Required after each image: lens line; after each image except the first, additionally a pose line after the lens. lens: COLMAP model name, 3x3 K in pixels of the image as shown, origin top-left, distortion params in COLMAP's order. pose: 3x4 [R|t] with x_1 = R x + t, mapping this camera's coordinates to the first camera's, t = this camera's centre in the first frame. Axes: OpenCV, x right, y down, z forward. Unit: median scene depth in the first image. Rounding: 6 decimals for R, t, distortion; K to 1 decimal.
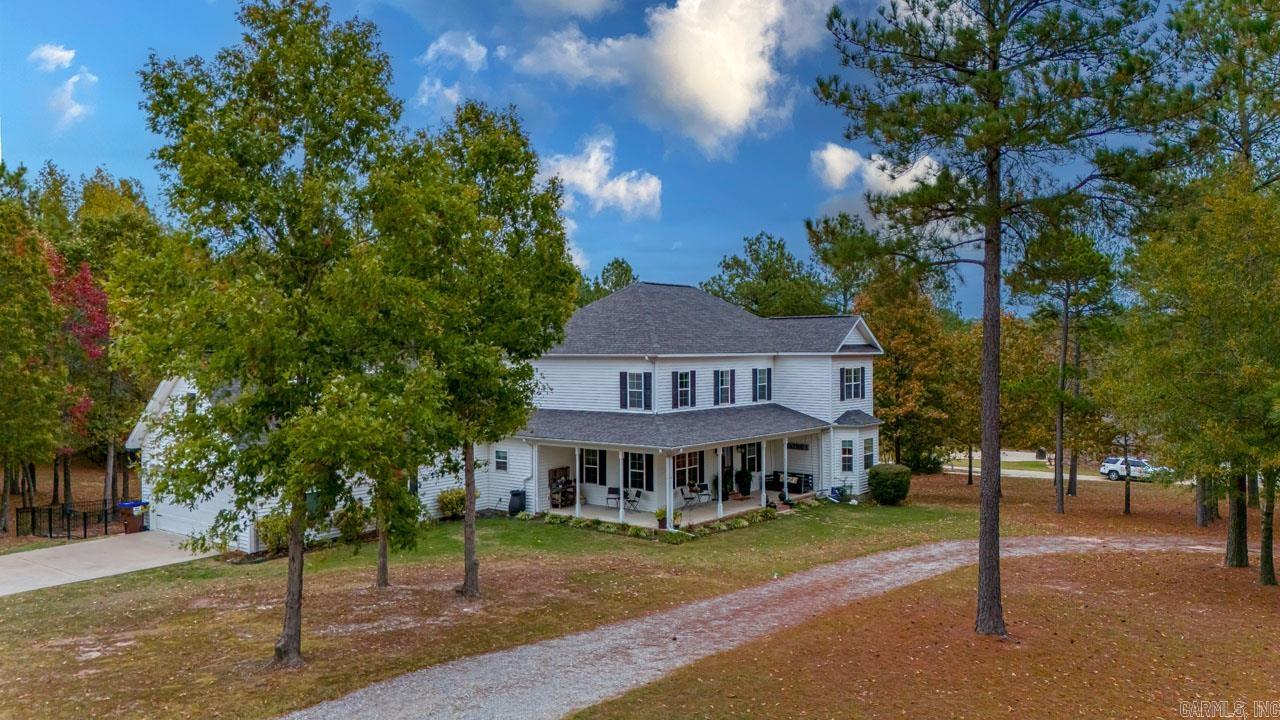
lens RADIAL K [[941.9, 0, 636.8], [0, 941.9, 365.5], [0, 0, 1]] dist [0.085550, -0.085952]
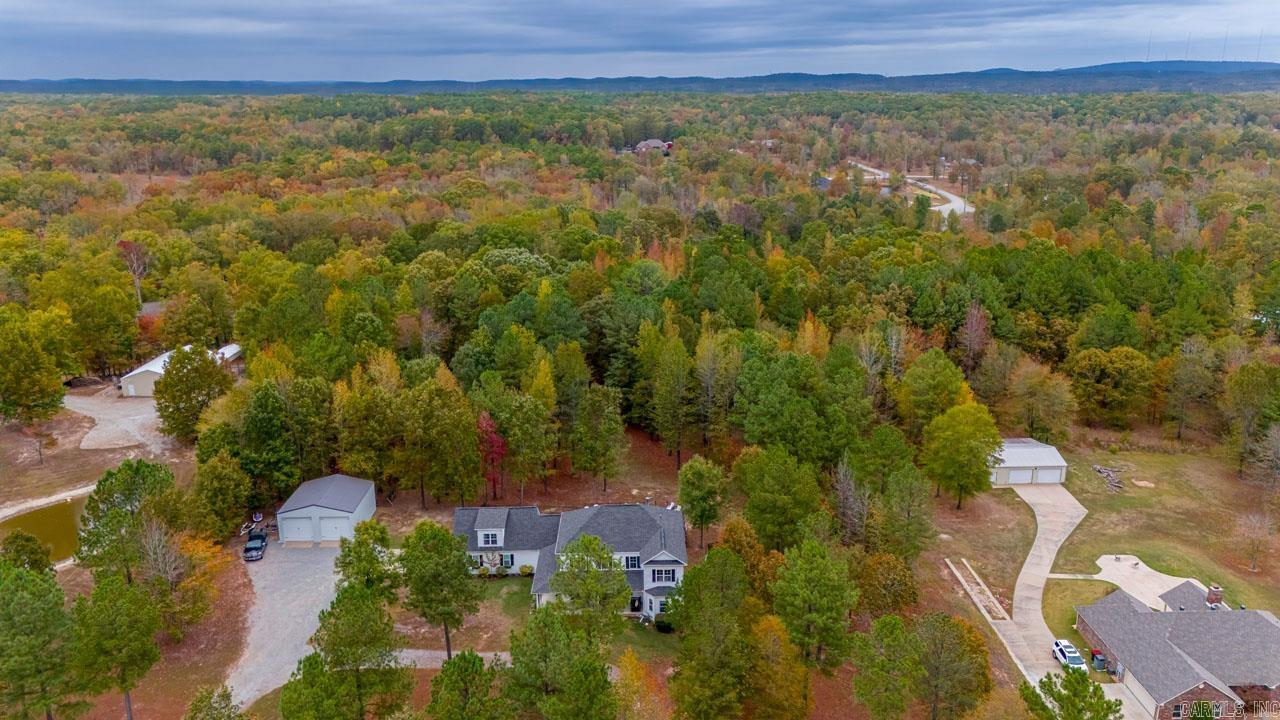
lens RADIAL K [[941.9, 0, 636.8], [0, 941.9, 365.5], [0, 0, 1]] dist [0.085550, -0.085952]
pose [[0.638831, 0.223160, -0.736270, 2.232788], [-0.010995, 0.959558, 0.281298, -1.412162], [0.769268, -0.171606, 0.615449, -0.472298]]
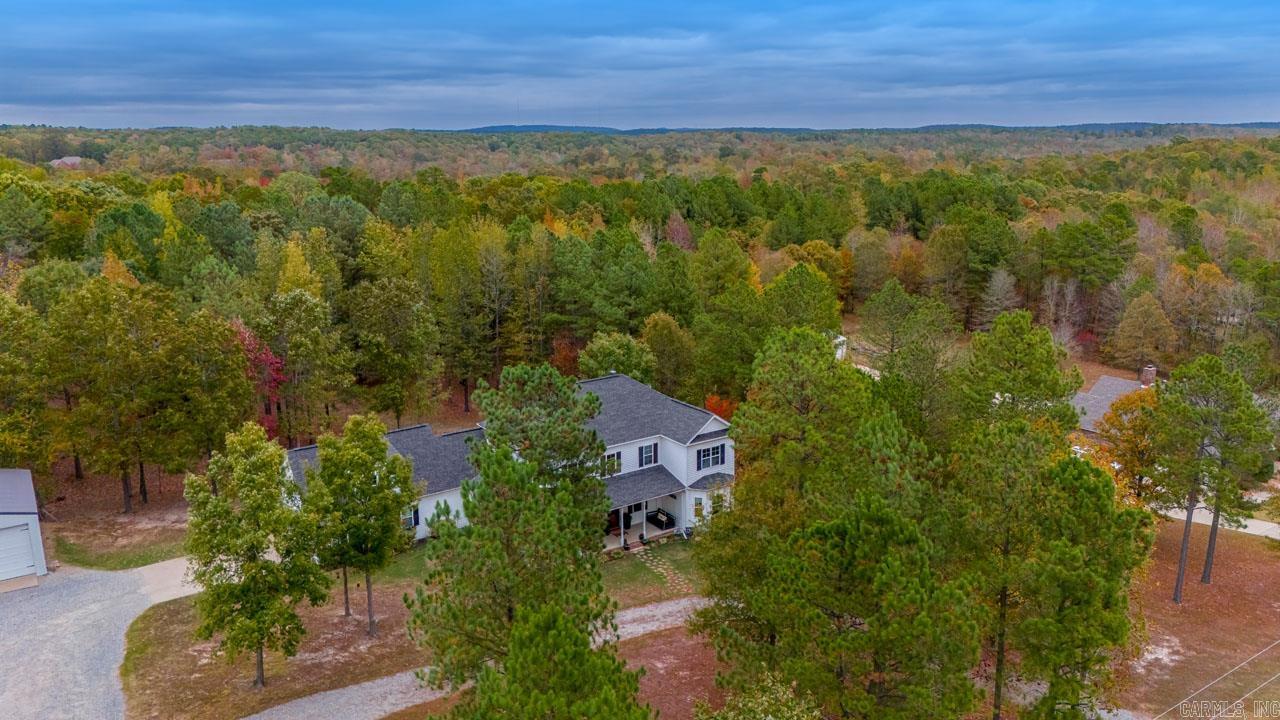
lens RADIAL K [[941.9, 0, 636.8], [0, 941.9, 365.5], [0, 0, 1]] dist [0.085550, -0.085952]
pose [[0.959095, 0.065639, -0.275369, 0.651172], [-0.003040, 0.975078, 0.221841, -0.566767], [0.283067, -0.211930, 0.935392, -0.481021]]
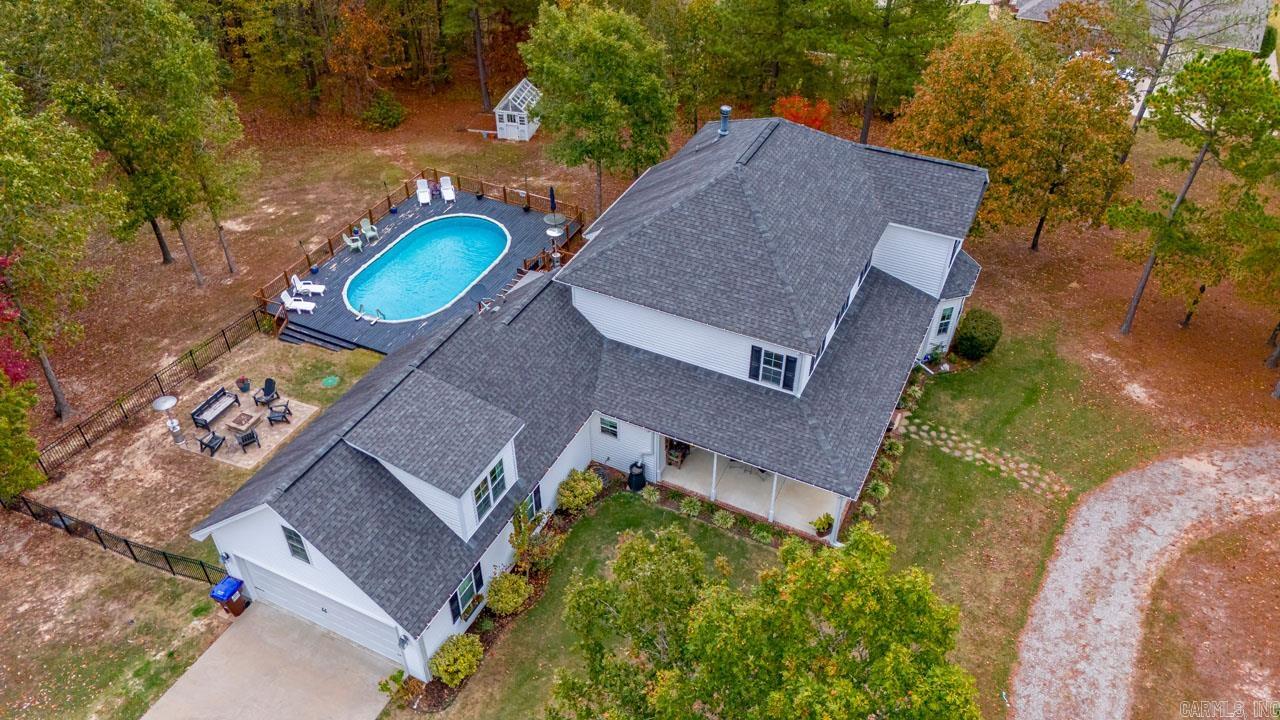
lens RADIAL K [[941.9, 0, 636.8], [0, 941.9, 365.5], [0, 0, 1]] dist [0.085550, -0.085952]
pose [[0.975912, -0.139498, 0.167740, -0.291267], [0.004223, 0.780798, 0.624769, -0.561287], [-0.218126, -0.609011, 0.762579, 0.403539]]
